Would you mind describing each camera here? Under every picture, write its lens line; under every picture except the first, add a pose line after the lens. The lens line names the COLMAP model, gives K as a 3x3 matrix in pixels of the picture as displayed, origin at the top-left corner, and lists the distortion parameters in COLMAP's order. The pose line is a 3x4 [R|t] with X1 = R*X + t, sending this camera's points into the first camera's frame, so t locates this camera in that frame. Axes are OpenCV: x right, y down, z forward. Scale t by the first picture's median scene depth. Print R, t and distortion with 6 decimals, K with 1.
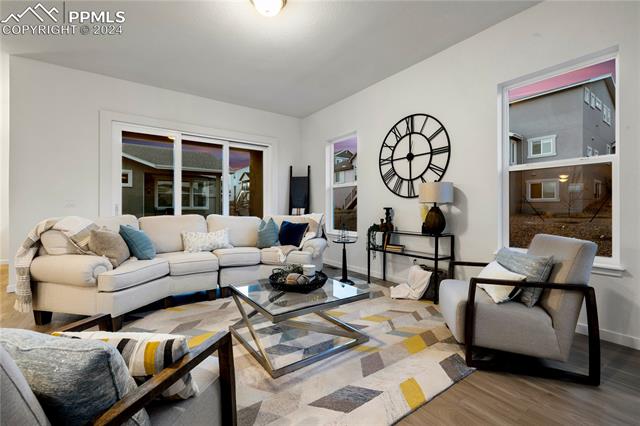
lens RADIAL K [[273.4, 0, 321.9], [0, 273.4, 212.6], [0, 0, 1]] dist [-0.001174, 0.000193]
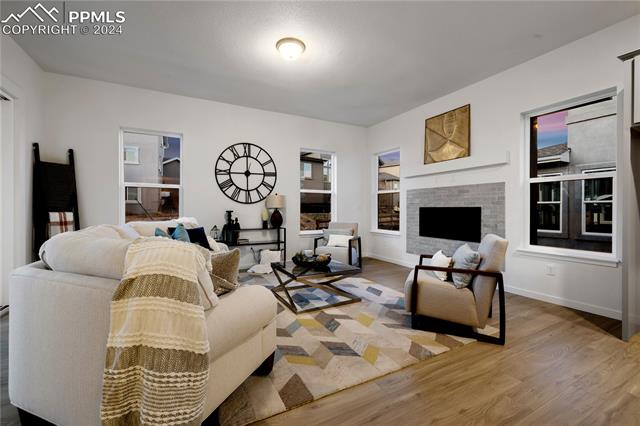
lens RADIAL K [[273.4, 0, 321.6], [0, 273.4, 207.1], [0, 0, 1]] dist [-0.001174, 0.000193]
pose [[0.132088, 0.007396, 0.991210, -0.966078], [0.015189, 0.999840, -0.009485, -0.018726], [-0.991122, 0.016308, 0.131955, 0.457438]]
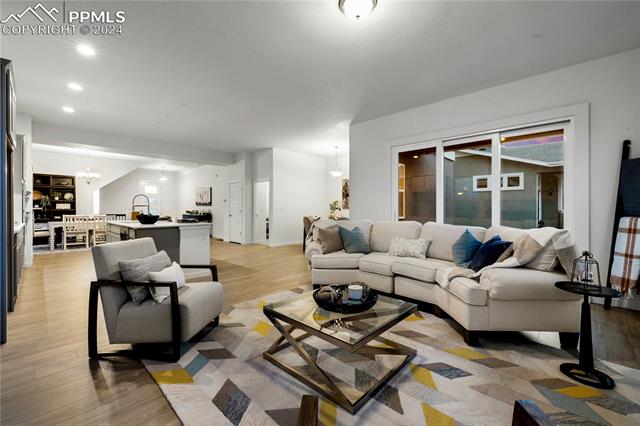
lens RADIAL K [[273.4, 0, 324.3], [0, 273.4, 211.4], [0, 0, 1]] dist [-0.001174, 0.000193]
pose [[0.187221, 0.007751, -0.982287, 0.489143], [-0.018686, 0.999816, 0.004328, -0.027647], [0.982140, 0.017545, 0.187331, 0.464440]]
